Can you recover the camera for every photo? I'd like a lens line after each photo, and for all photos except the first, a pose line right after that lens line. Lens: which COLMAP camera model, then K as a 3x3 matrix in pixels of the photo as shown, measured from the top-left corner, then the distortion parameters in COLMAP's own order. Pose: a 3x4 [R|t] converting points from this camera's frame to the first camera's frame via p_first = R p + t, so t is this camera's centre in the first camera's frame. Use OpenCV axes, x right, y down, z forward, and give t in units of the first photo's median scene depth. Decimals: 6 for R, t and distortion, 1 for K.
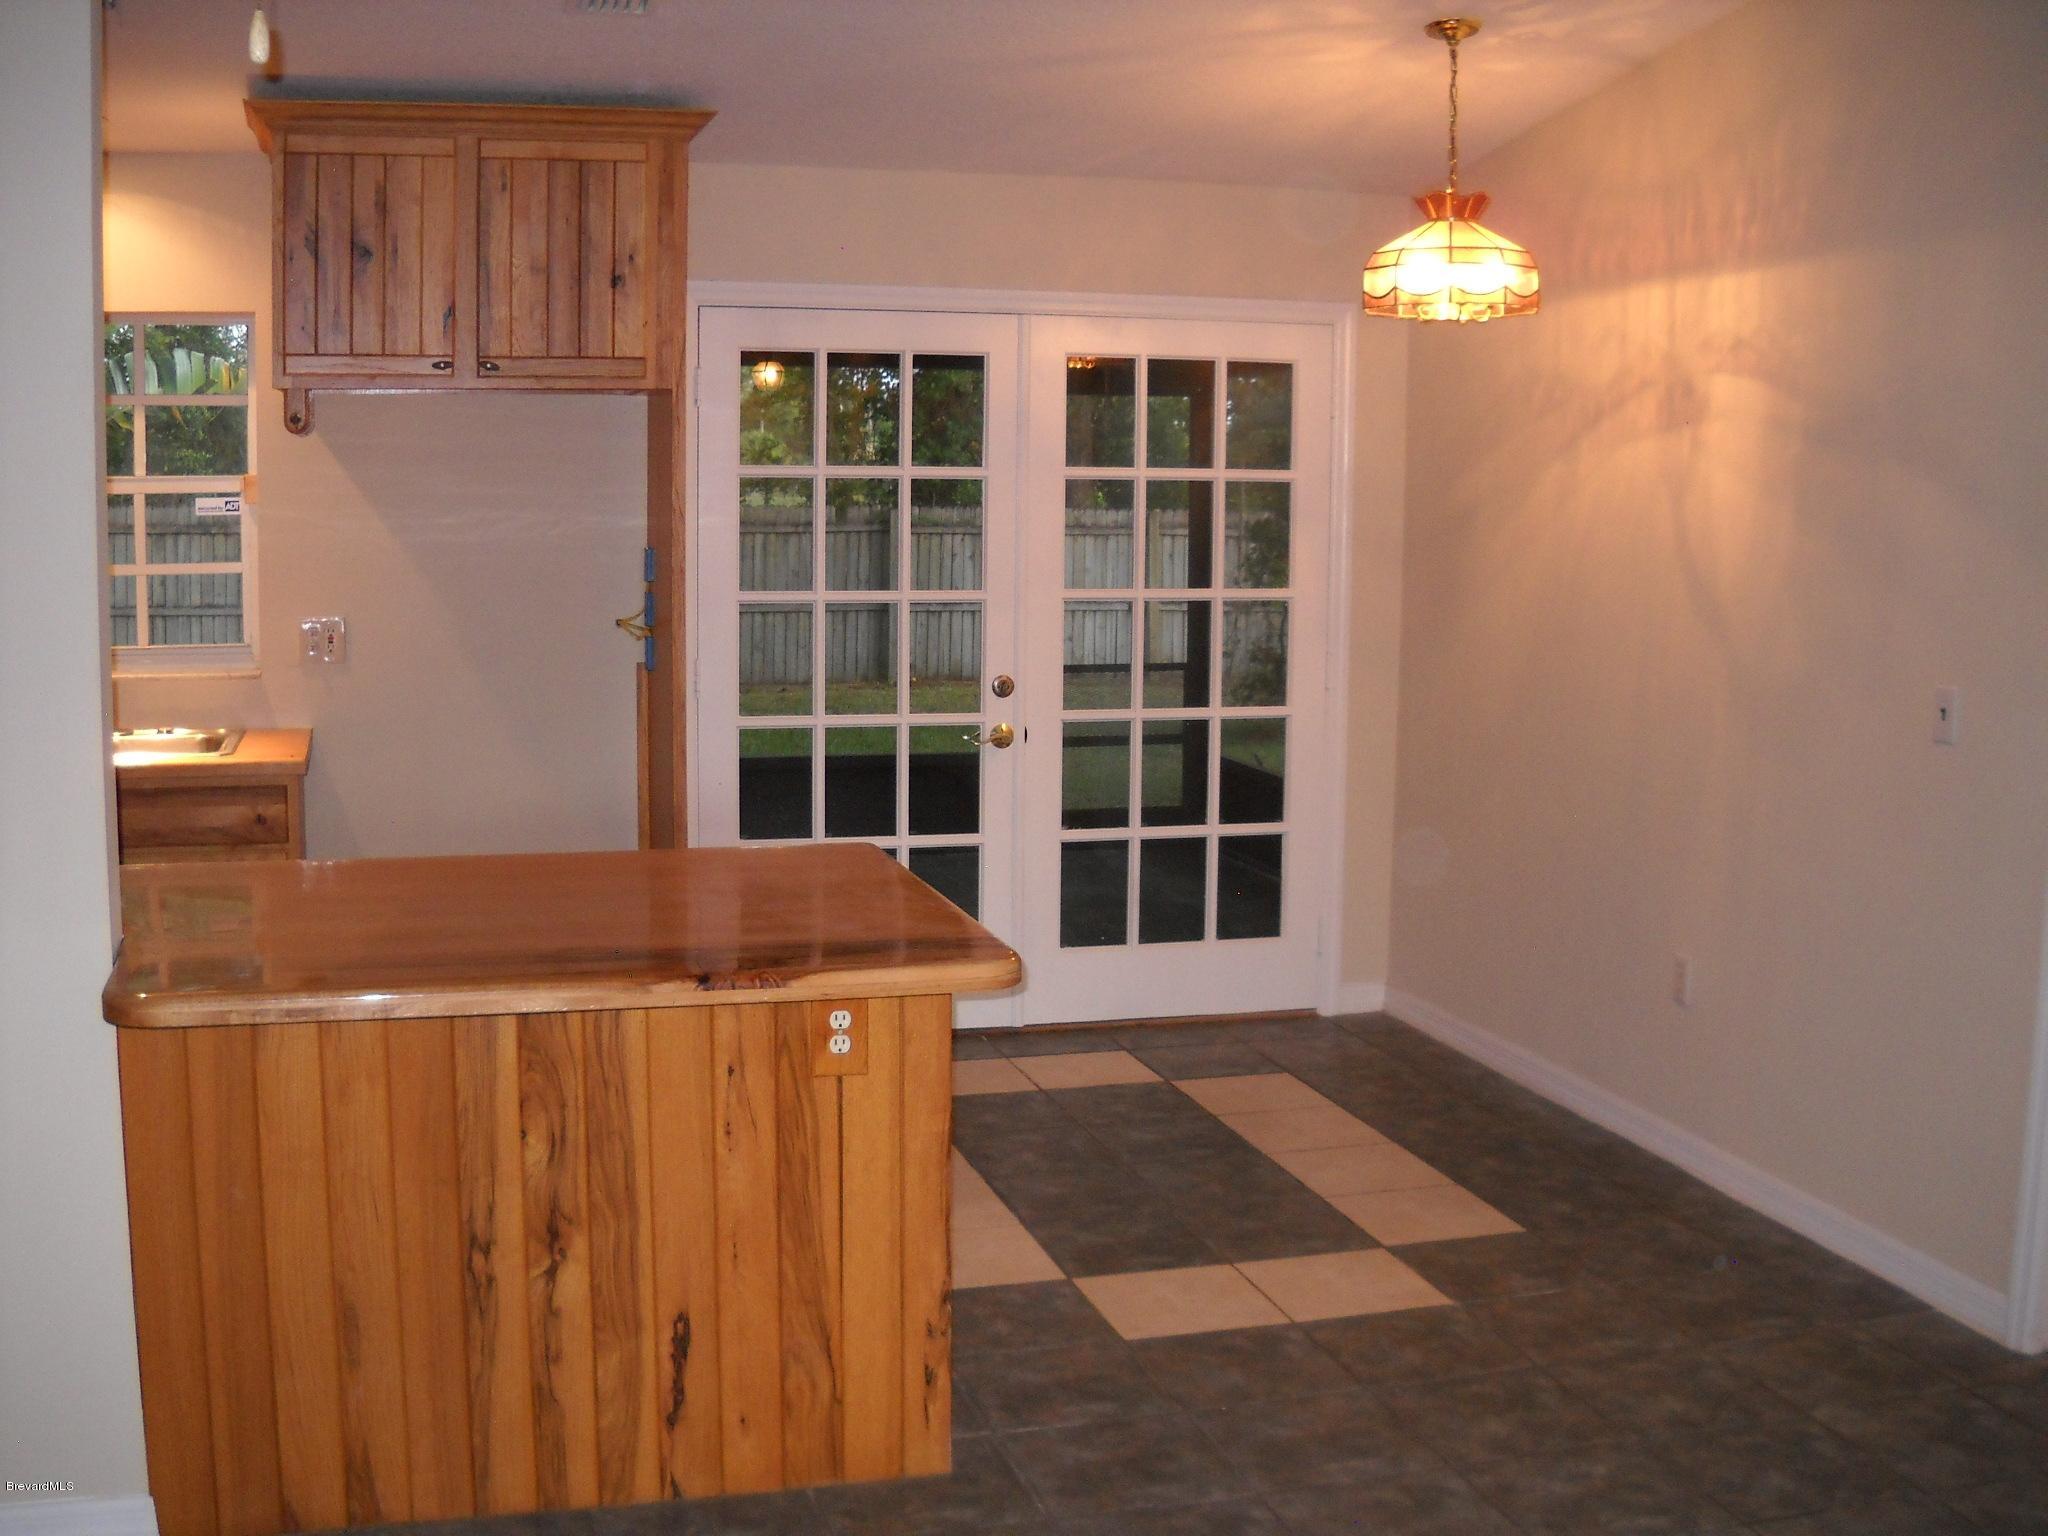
lens RADIAL K [[2317.5, 0, 1017.4], [0, 2317.5, 773.0], [0, 0, 1]] dist [-0.274255, 0.263164]
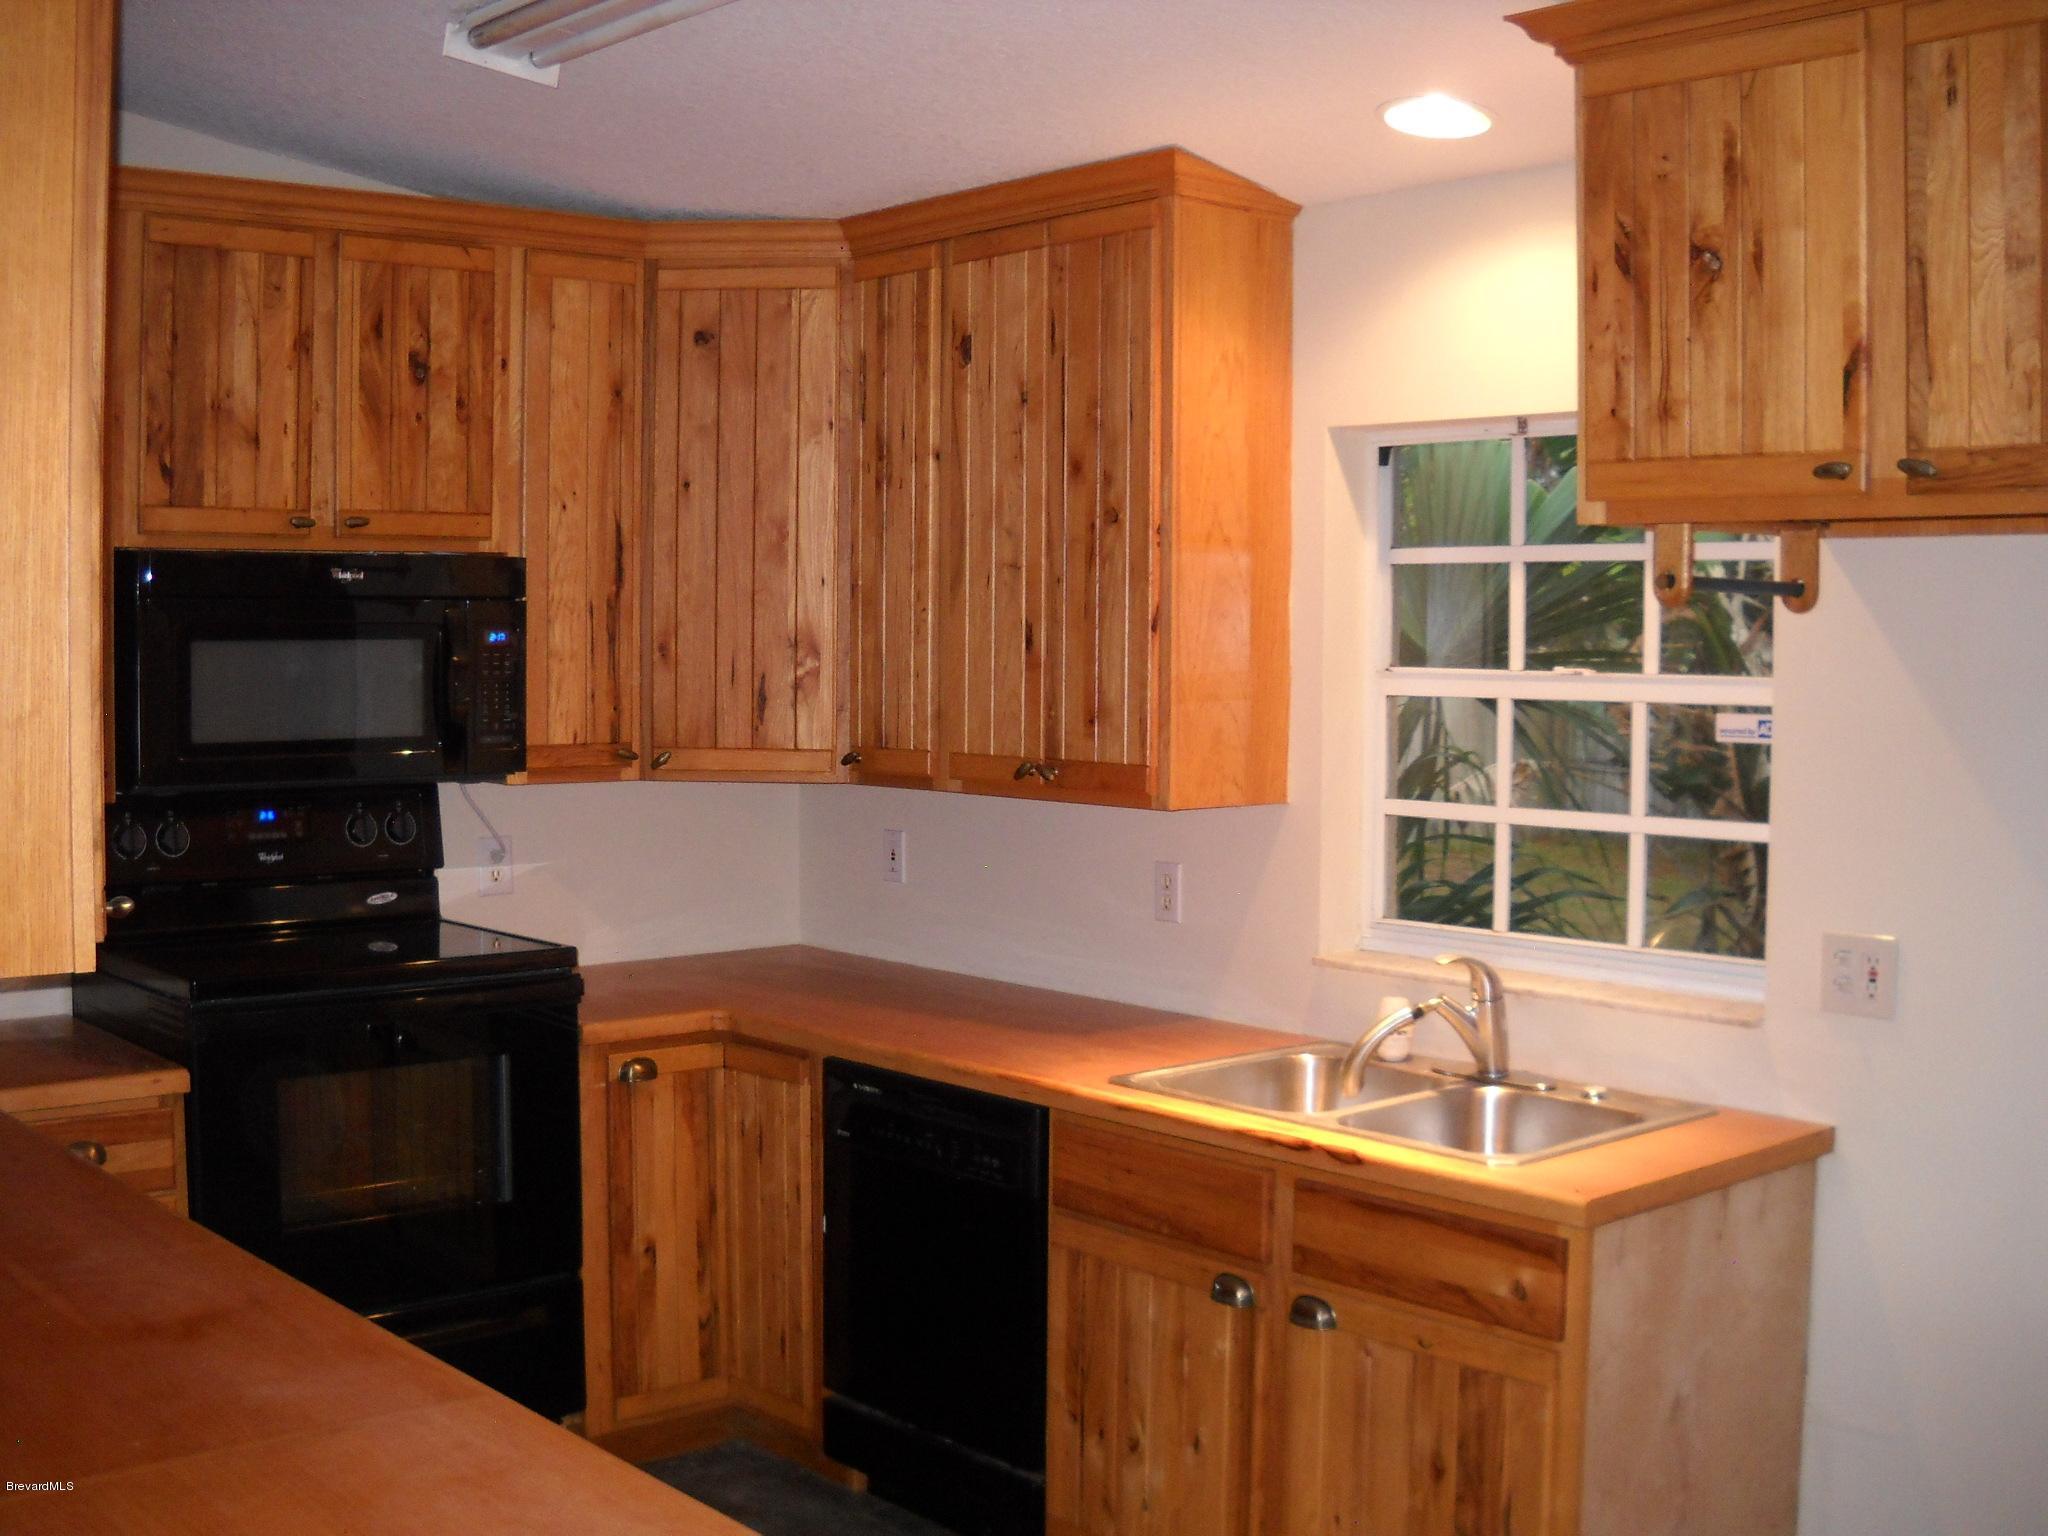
lens RADIAL K [[2273.8, 0, 1023.2], [0, 2273.8, 764.3], [0, 0, 1]] dist [-0.166752, 0.001345]
pose [[0.431592, 0.043318, -0.901028, 0.108636], [-0.117706, 0.993011, -0.008641, -0.091493], [0.894356, 0.109786, 0.433675, 0.636835]]
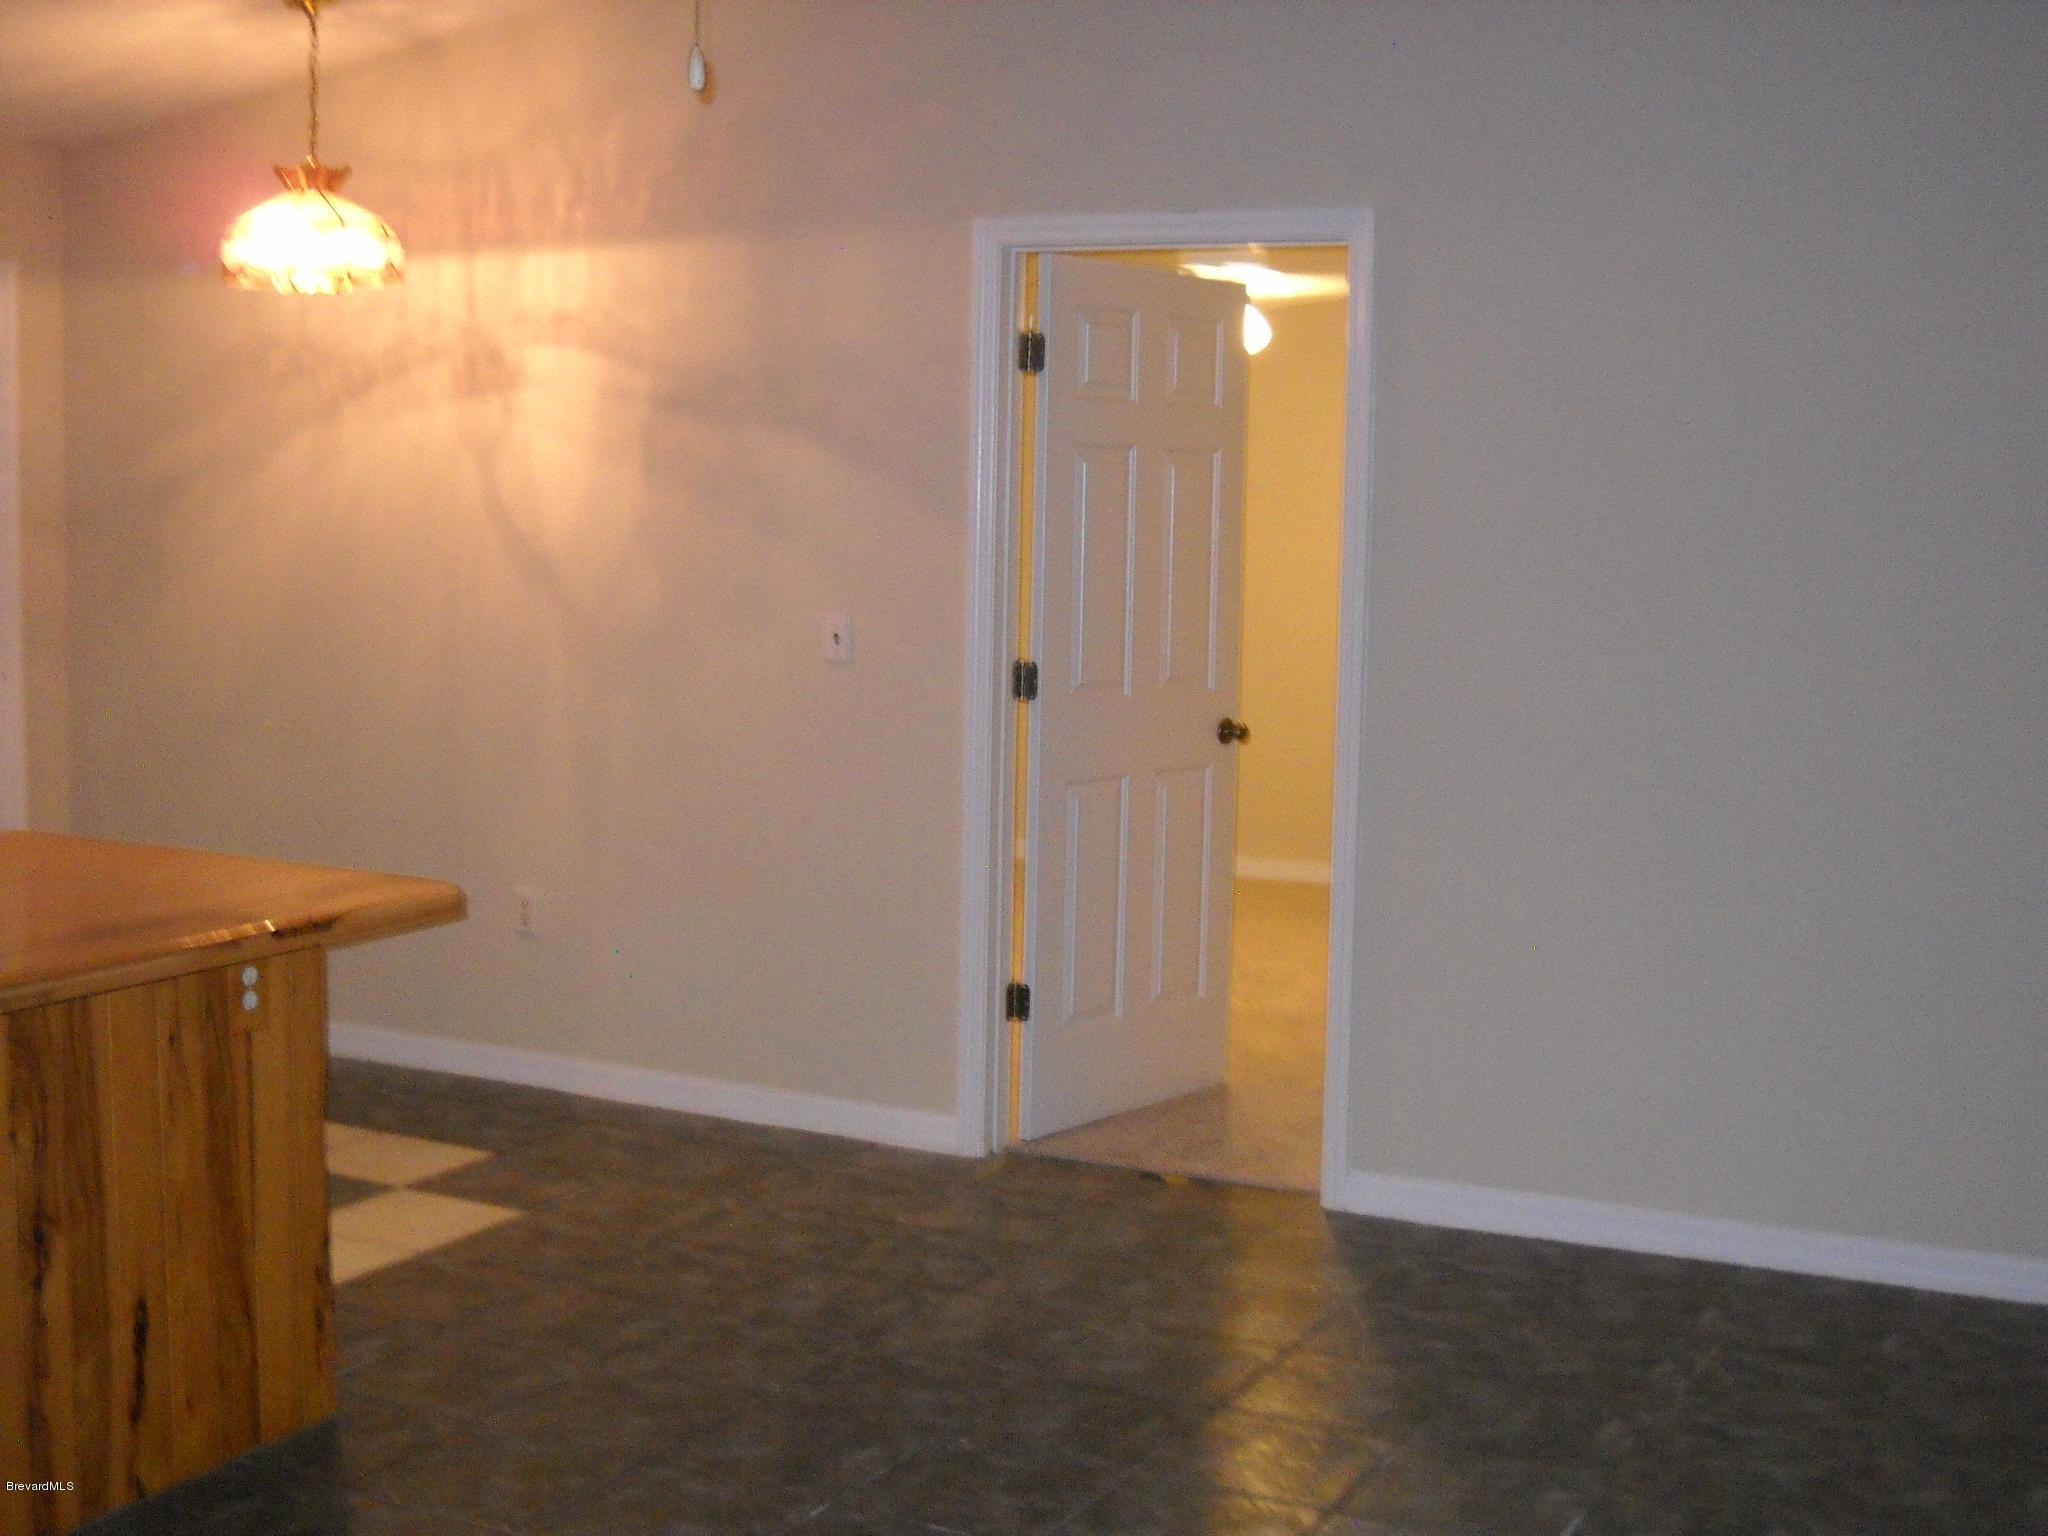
lens RADIAL K [[2684.0, 0, 994.3], [0, 2684.0, 770.1], [0, 0, 1]] dist [-0.141715, -0.022759]
pose [[0.688374, -0.079669, 0.720967, -0.453993], [0.085801, 0.995915, 0.028129, 0.007969], [-0.720263, 0.042496, 0.692398, -0.032578]]
